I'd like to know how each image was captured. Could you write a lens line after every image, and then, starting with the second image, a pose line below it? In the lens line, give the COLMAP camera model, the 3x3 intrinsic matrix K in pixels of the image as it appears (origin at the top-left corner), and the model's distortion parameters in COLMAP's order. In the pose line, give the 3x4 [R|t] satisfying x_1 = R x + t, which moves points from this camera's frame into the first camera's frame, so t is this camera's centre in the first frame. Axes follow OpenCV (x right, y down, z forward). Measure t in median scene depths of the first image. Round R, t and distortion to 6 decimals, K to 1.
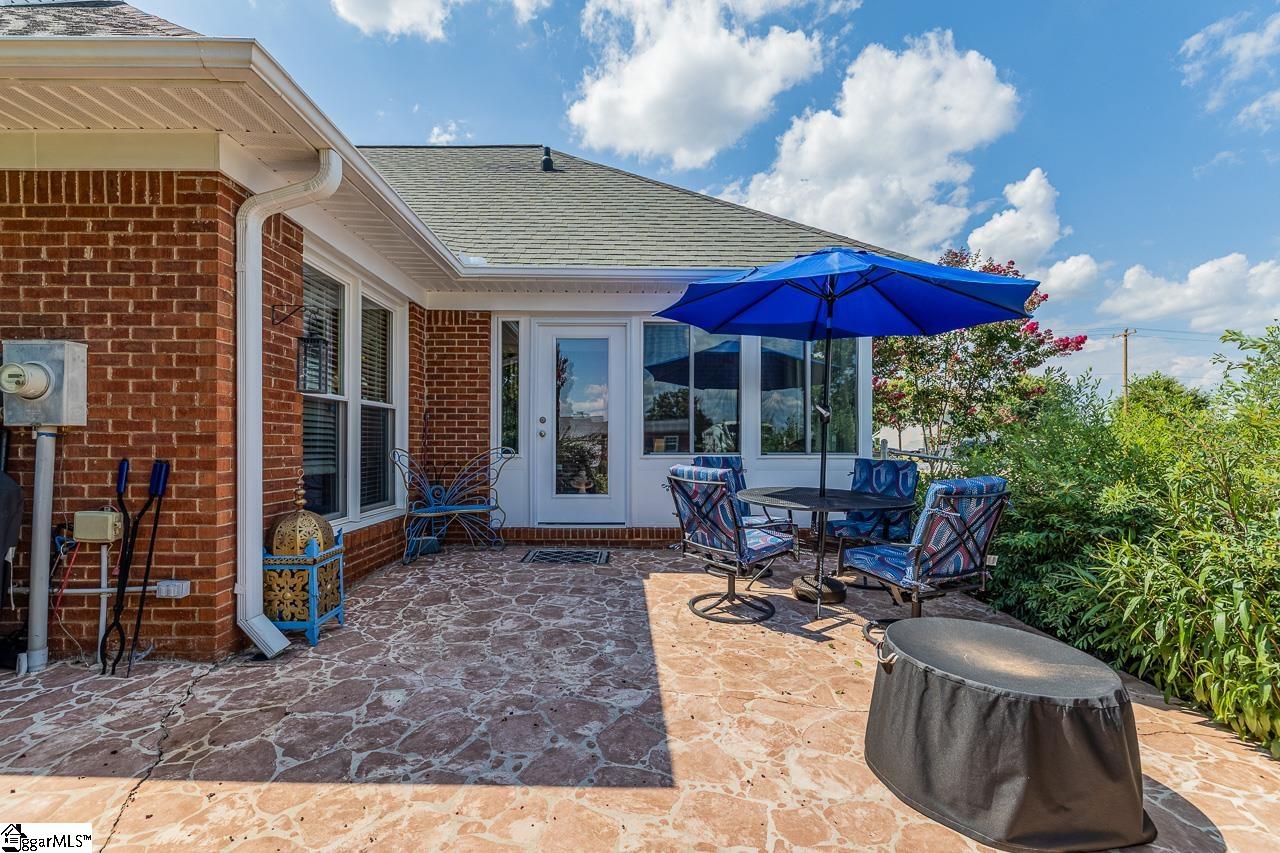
lens RADIAL K [[541.8, 0, 640.0], [0, 541.8, 426.5], [0, 0, 1]] dist [-0.000798, -0.000107]
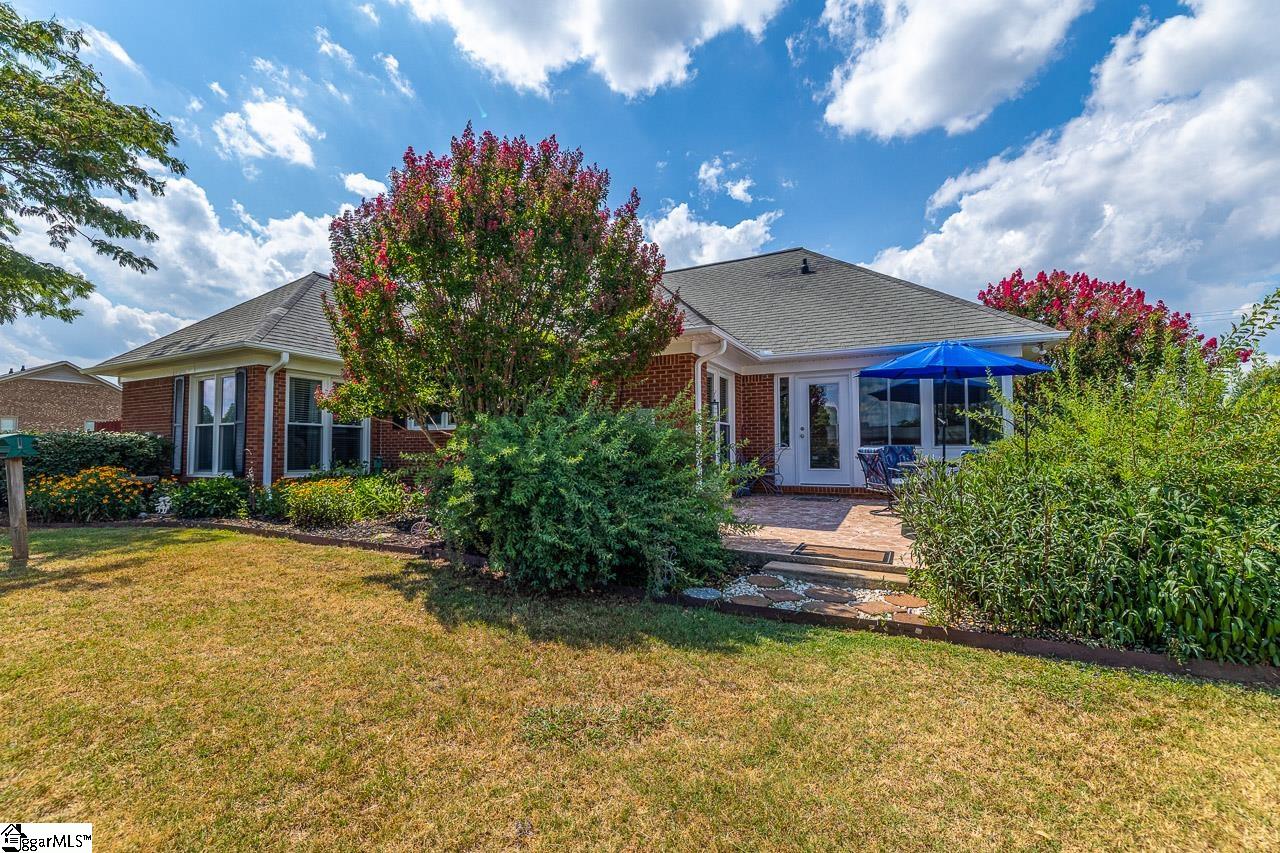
lens RADIAL K [[524.8, 0, 648.3], [0, 524.8, 409.6], [0, 0, 1]] dist [0.000609, 0.000081]
pose [[0.892727, -0.024138, -0.449951, 0.169050], [0.011441, 0.999456, -0.030917, -0.028807], [0.450453, 0.022452, 0.892518, -0.884584]]
